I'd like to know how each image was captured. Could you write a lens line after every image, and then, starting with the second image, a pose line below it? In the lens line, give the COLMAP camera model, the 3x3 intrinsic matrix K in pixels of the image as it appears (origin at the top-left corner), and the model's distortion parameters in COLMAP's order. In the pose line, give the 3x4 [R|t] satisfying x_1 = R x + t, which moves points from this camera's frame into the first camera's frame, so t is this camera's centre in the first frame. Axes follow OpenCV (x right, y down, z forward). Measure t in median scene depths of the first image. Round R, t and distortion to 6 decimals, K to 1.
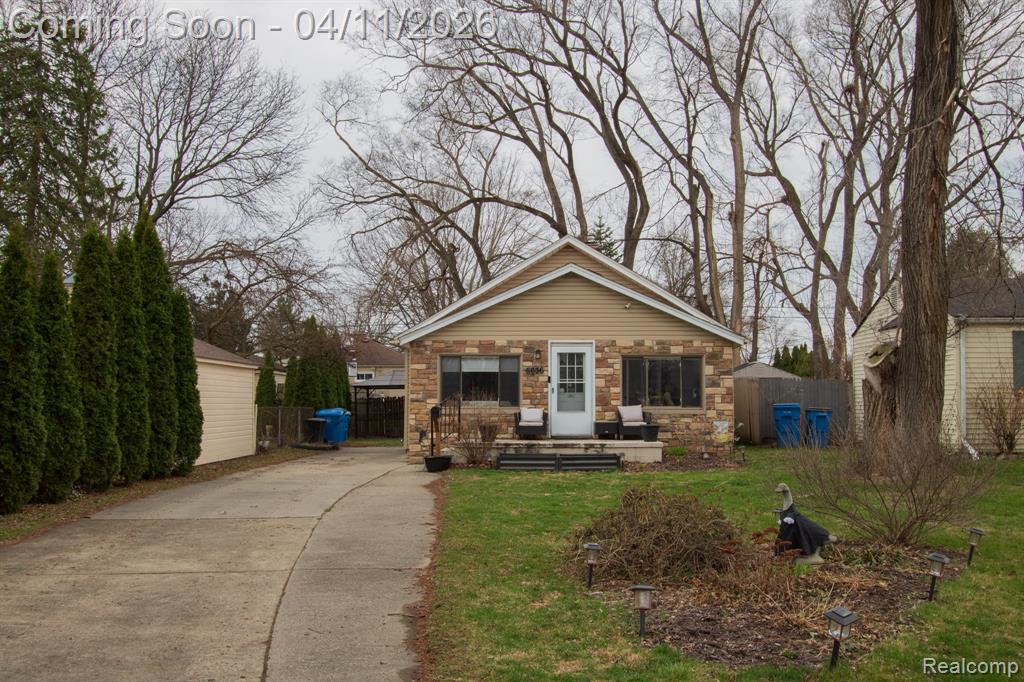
lens RADIAL K [[1036.5, 0, 512.0], [0, 1036.5, 341.0], [0, 0, 1]] dist [0.010388, 0.006487]
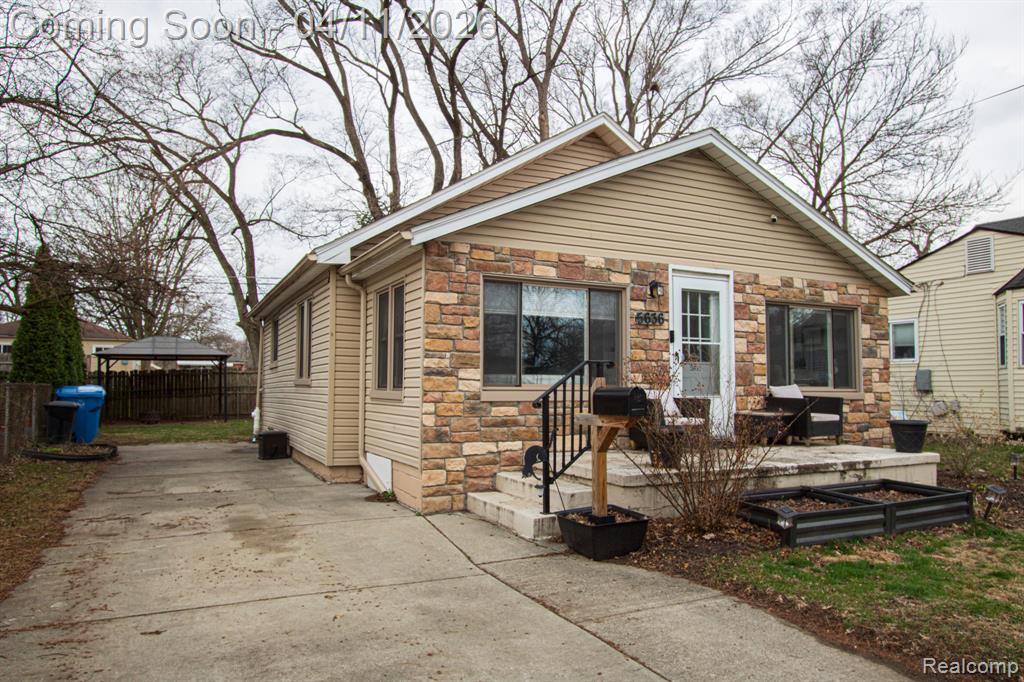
lens RADIAL K [[678.8, 0, 512.0], [0, 678.8, 341.0], [0, 0, 1]] dist [0.001346, 0.000259]
pose [[0.874857, 0.035329, 0.483090, -0.207361], [-0.035565, 0.999330, -0.008676, 0.045295], [-0.483073, -0.009590, 0.875527, 0.725960]]
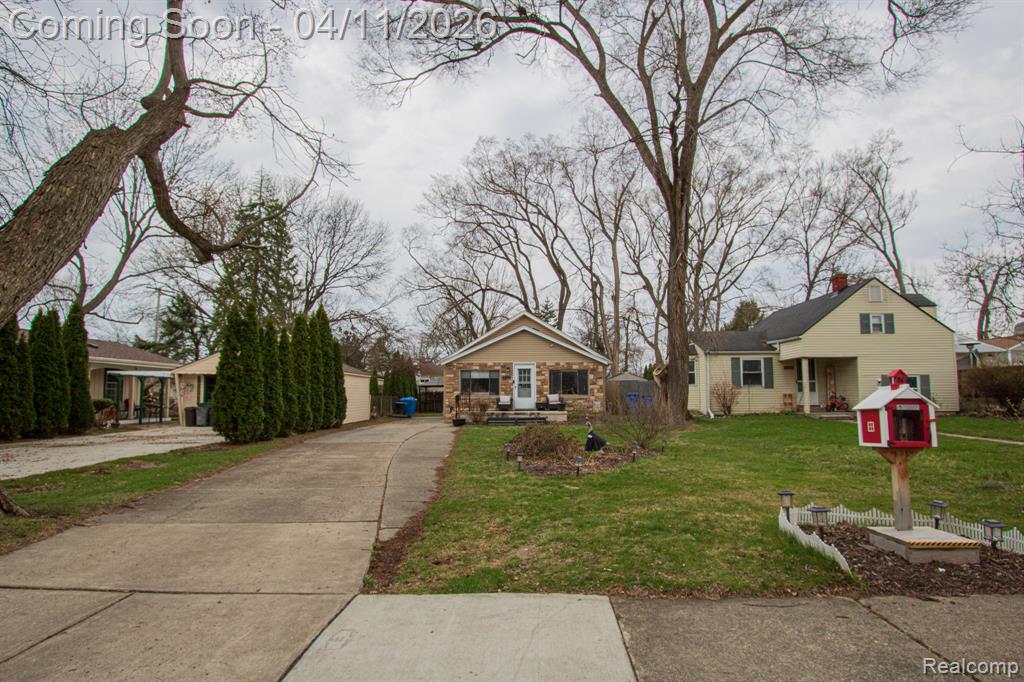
lens RADIAL K [[586.4, 0, 512.0], [0, 586.4, 341.0], [0, 0, 1]] dist [-0.000766, -0.000049]
pose [[0.999976, -0.004605, 0.005193, 0.026708], [0.004777, 0.999425, -0.033583, -0.004566], [-0.005035, 0.033607, 0.999422, -0.163159]]
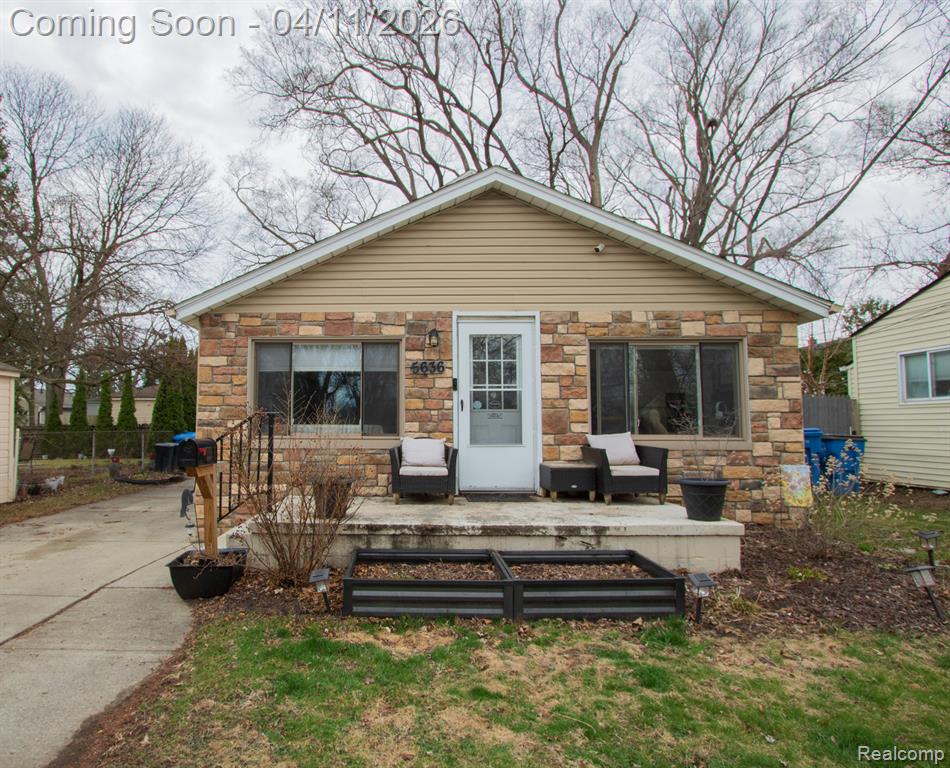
lens RADIAL K [[564.5, 0, 391.0], [0, 564.5, 385.7], [0, 0, 1]] dist [-0.010968, 0.000582]
pose [[0.999953, 0.001530, 0.009596, 0.000207], [-0.001444, 0.999959, -0.008893, 0.040254], [-0.009609, 0.008879, 0.999914, 0.705571]]
